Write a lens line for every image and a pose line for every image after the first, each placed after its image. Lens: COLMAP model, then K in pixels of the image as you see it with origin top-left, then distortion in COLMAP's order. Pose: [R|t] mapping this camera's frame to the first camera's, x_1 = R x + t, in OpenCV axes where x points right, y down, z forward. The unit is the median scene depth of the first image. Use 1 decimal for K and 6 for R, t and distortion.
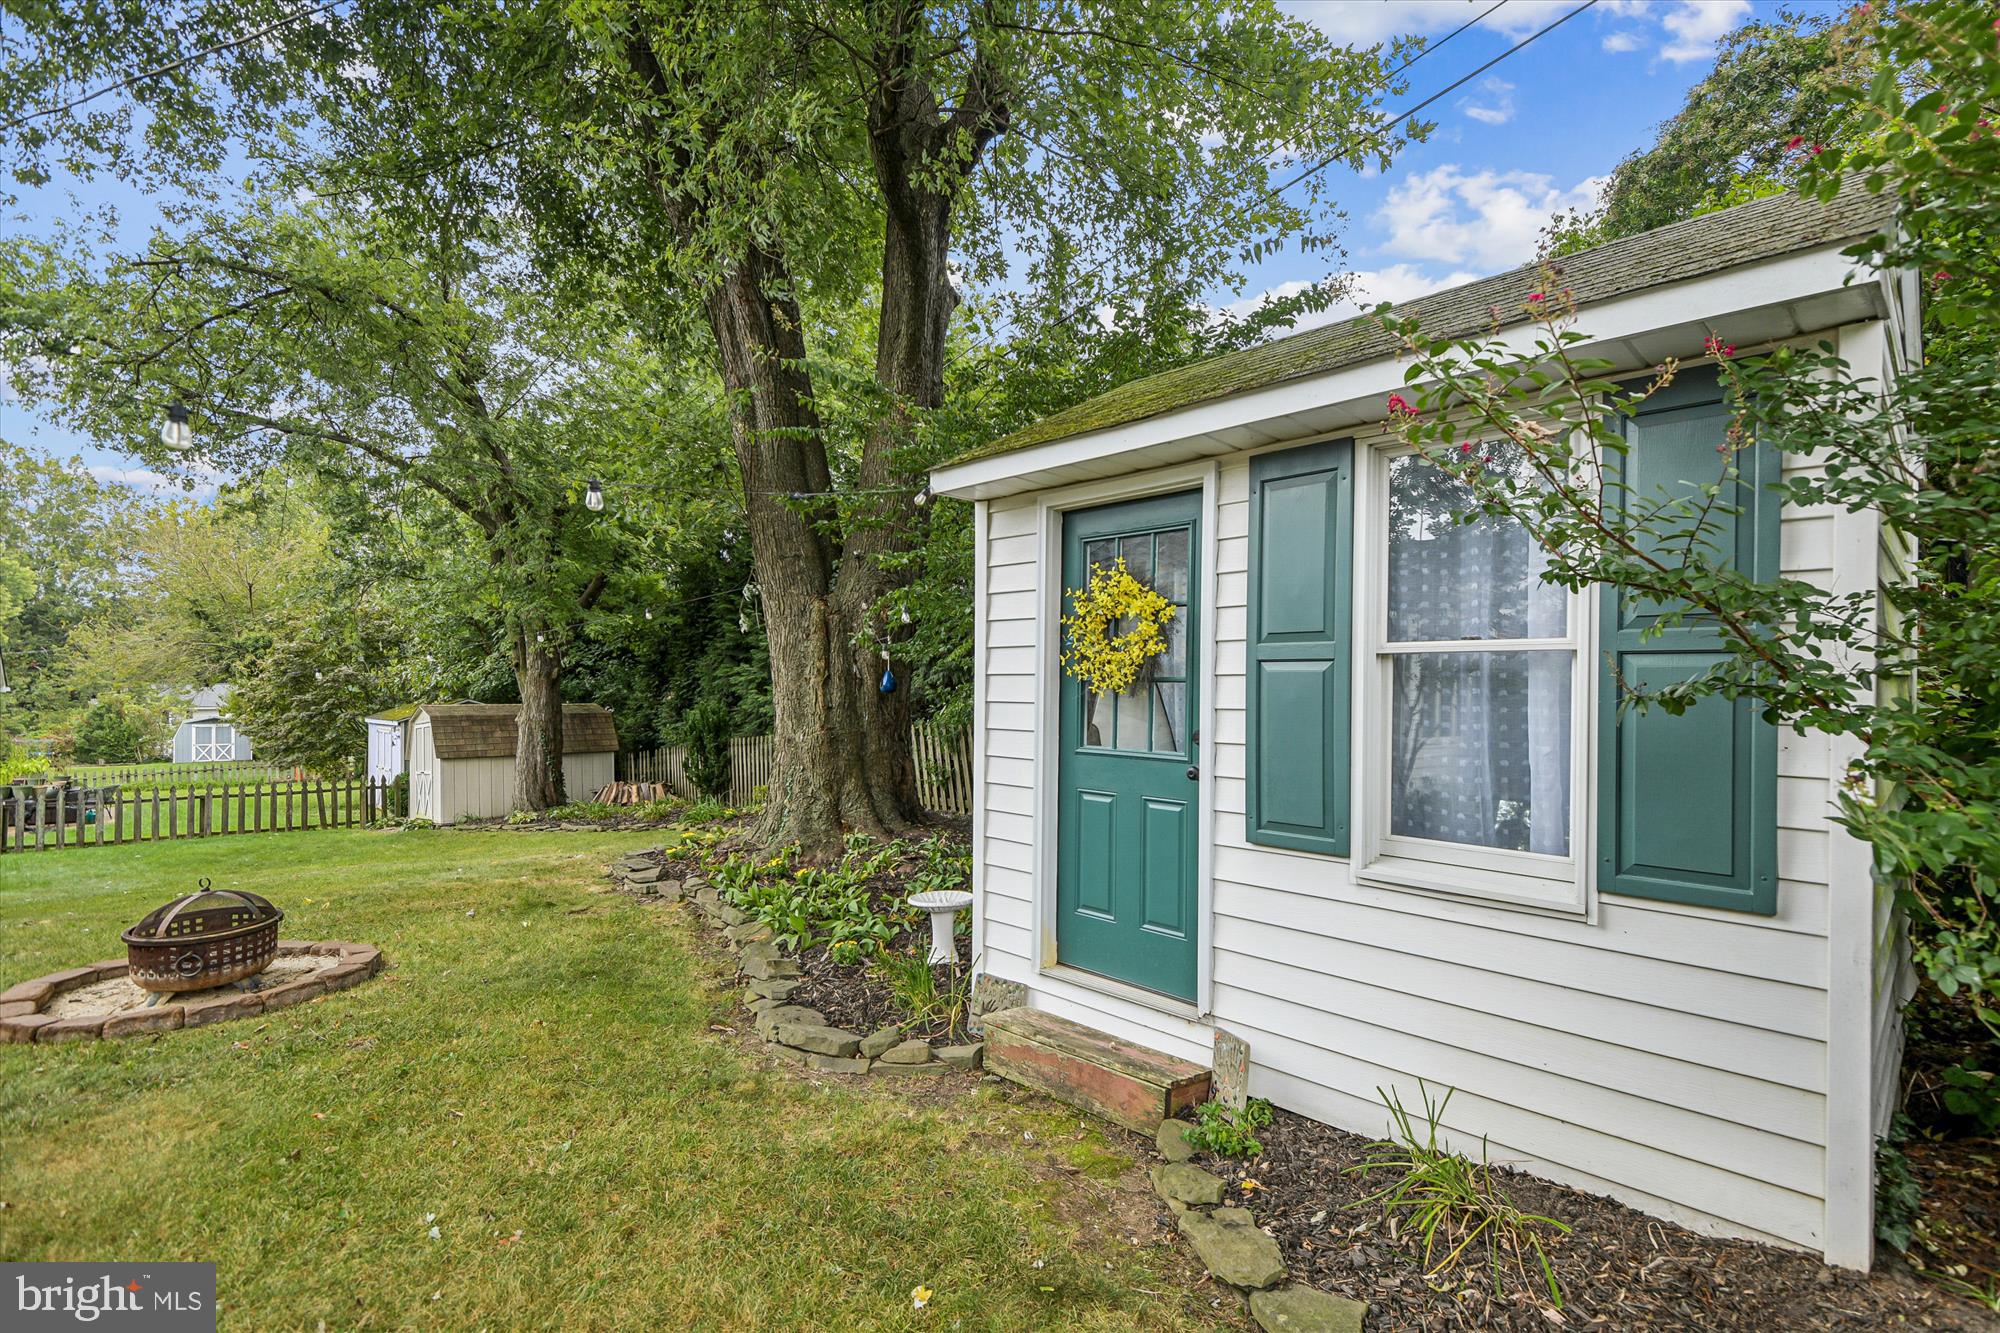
lens RADIAL K [[932.3, 0, 1026.6], [0, 932.3, 676.4], [0, 0, 1]] dist [0.031323, -0.011296]
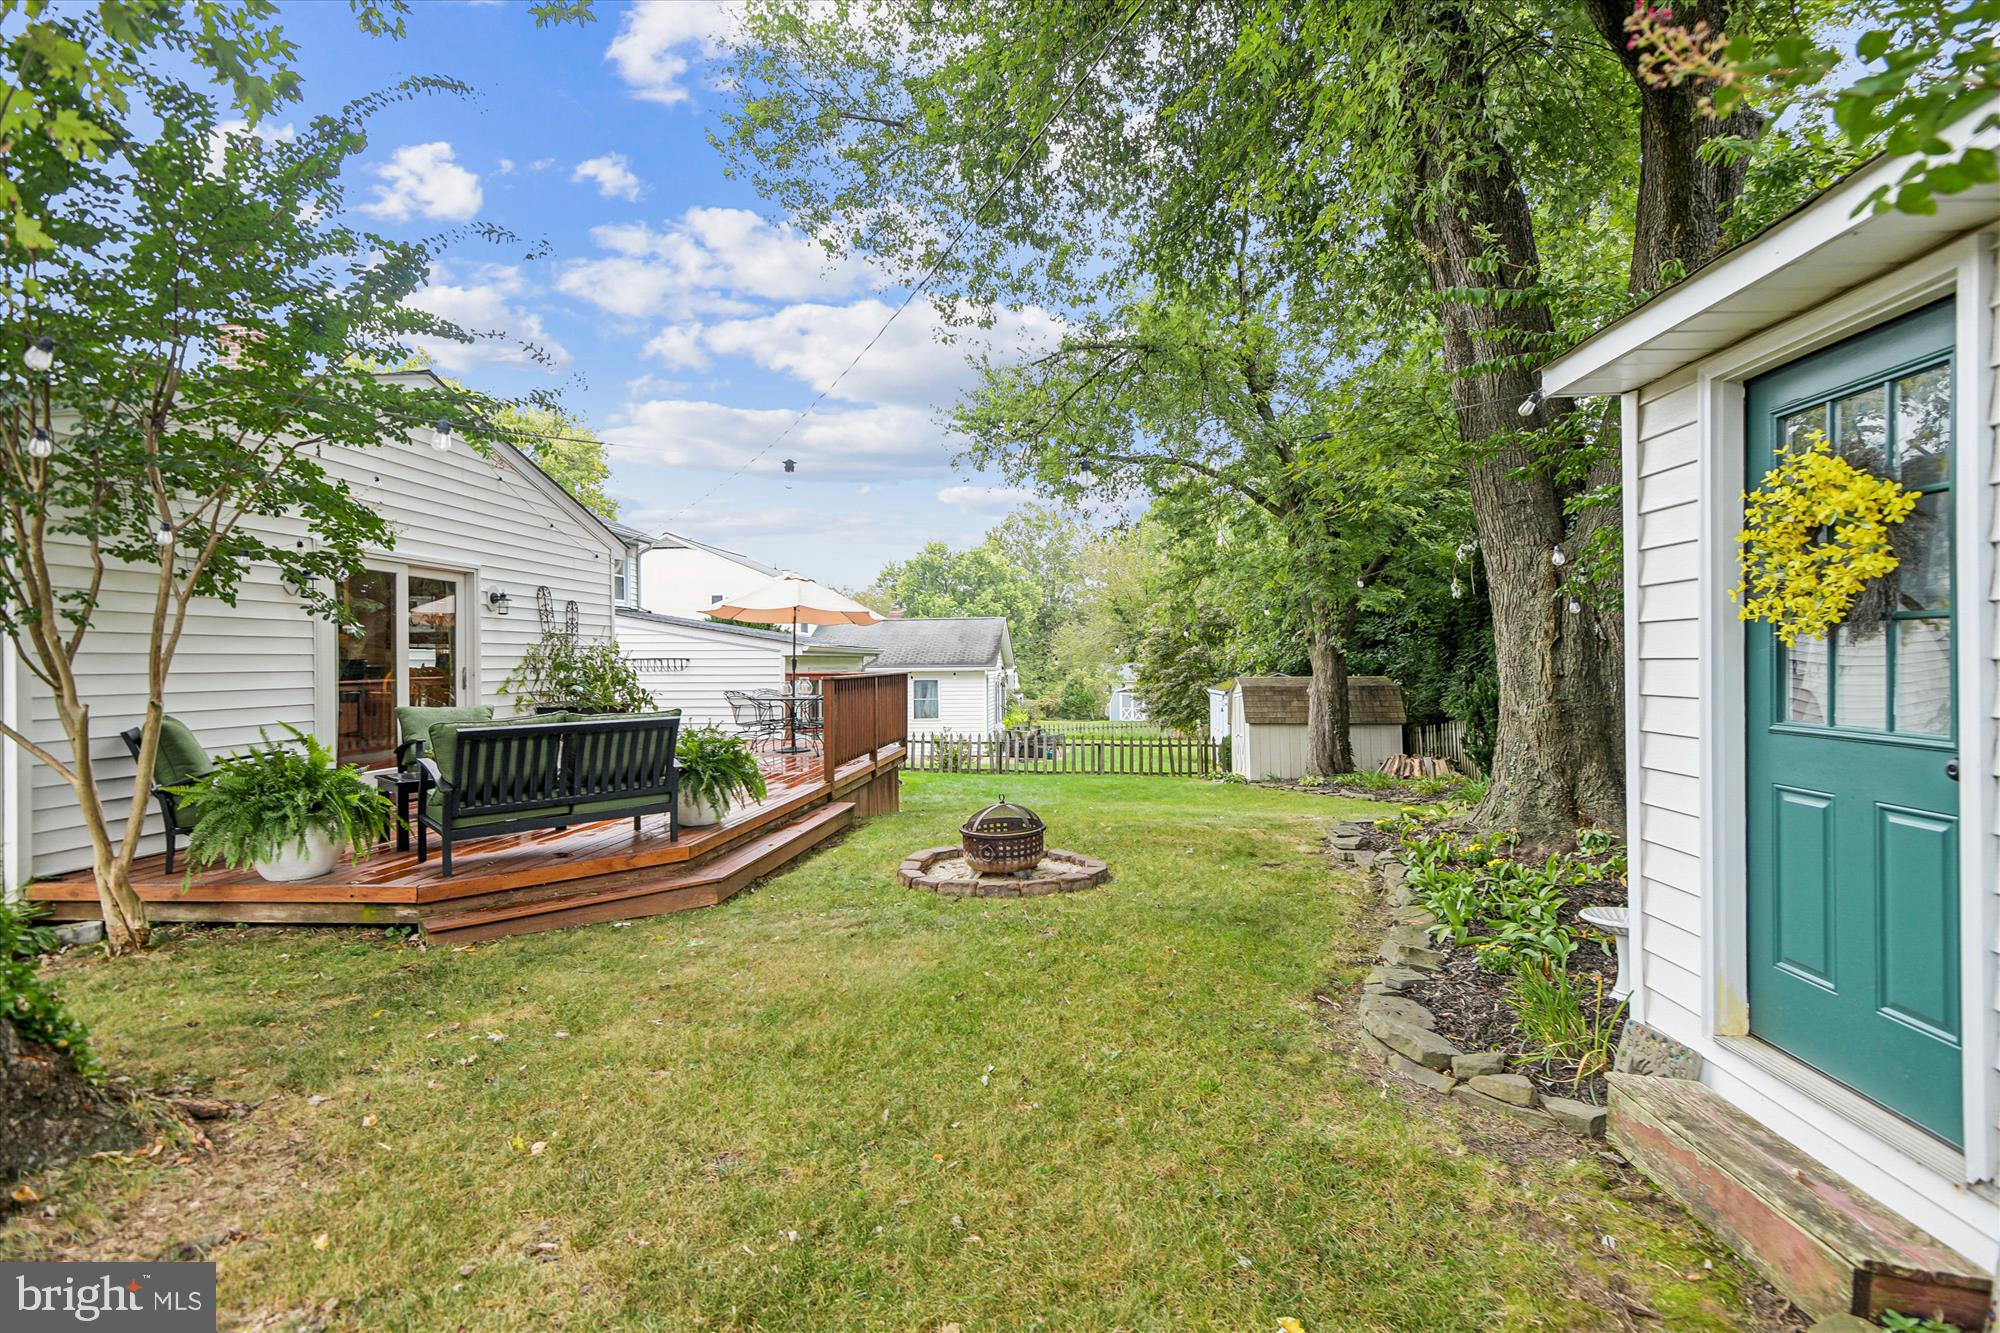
lens RADIAL K [[932.3, 0, 996.1], [0, 932.3, 652.6], [0, 0, 1]] dist [0.031323, -0.011296]
pose [[0.653163, -0.018827, -0.756983, 0.165721], [0.019526, 0.999777, -0.008017, 0.015811], [0.756965, -0.009545, 0.653385, 0.100462]]
